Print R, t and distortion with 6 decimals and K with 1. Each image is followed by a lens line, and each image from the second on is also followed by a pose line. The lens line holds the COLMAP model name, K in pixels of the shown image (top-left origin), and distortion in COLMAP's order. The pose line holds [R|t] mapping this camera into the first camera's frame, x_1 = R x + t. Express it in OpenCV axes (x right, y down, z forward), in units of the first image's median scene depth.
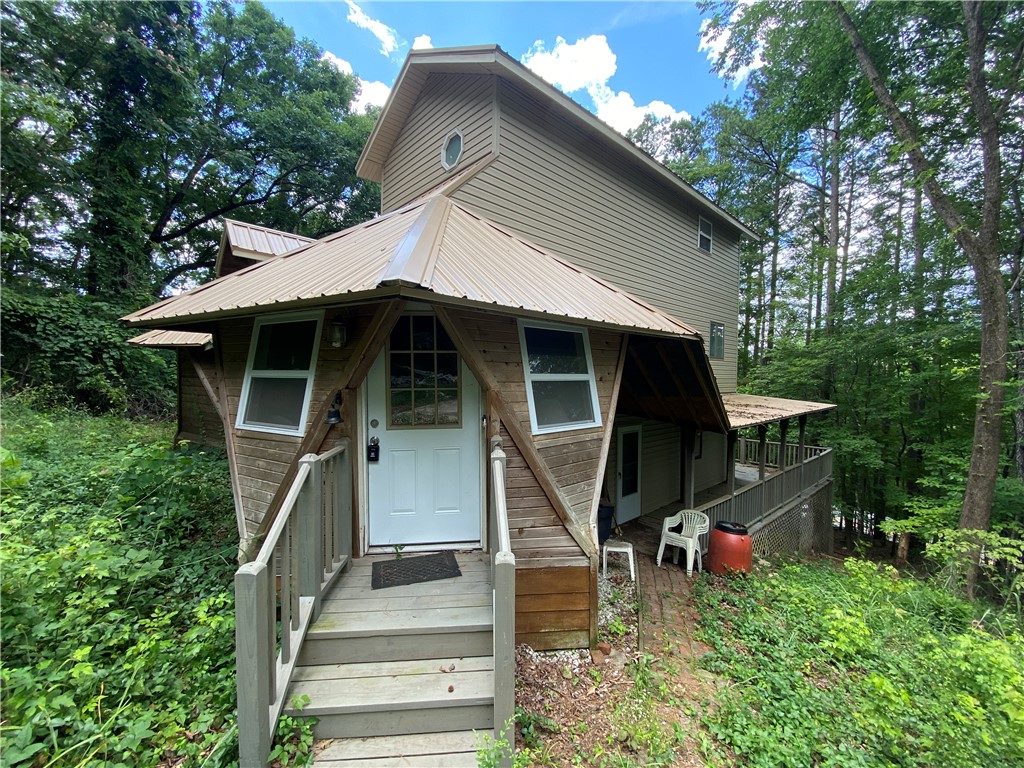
lens RADIAL K [[407.2, 0, 512.0], [0, 407.2, 384.0], [0, 0, 1]] dist [0.026108, -0.022814]
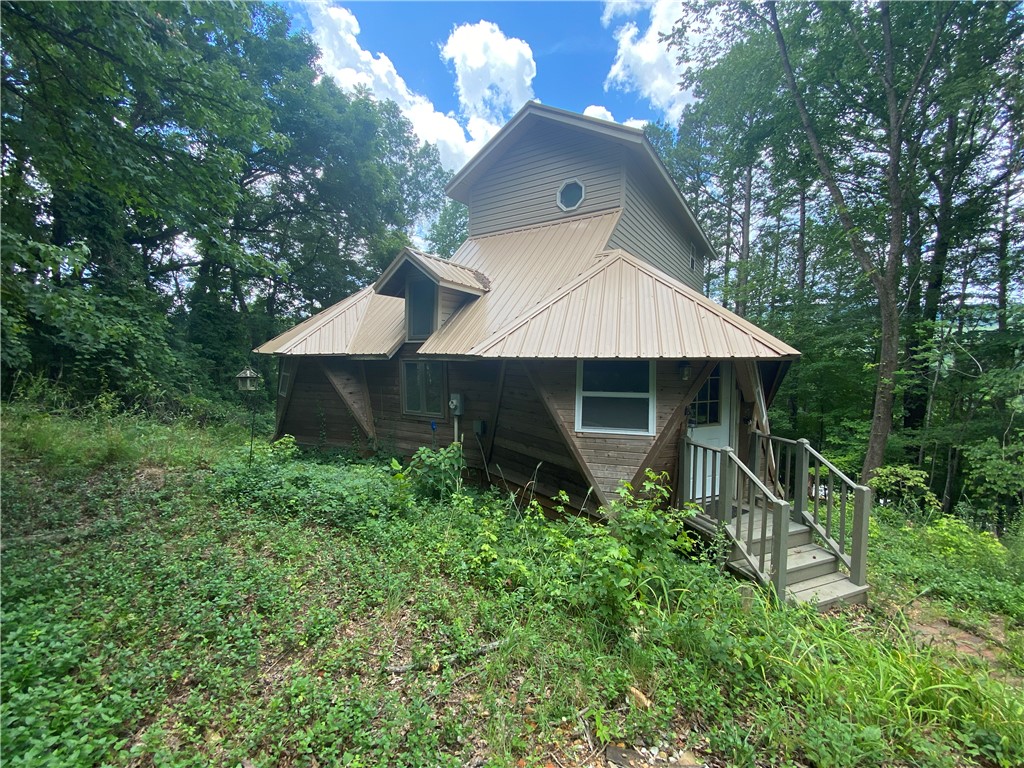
lens RADIAL K [[407.2, 0, 512.0], [0, 407.2, 384.0], [0, 0, 1]] dist [0.026108, -0.022814]
pose [[0.968928, -0.020575, 0.246487, -1.056002], [0.008602, 0.998734, 0.049553, -0.114322], [-0.247195, -0.045893, 0.967878, -0.287251]]
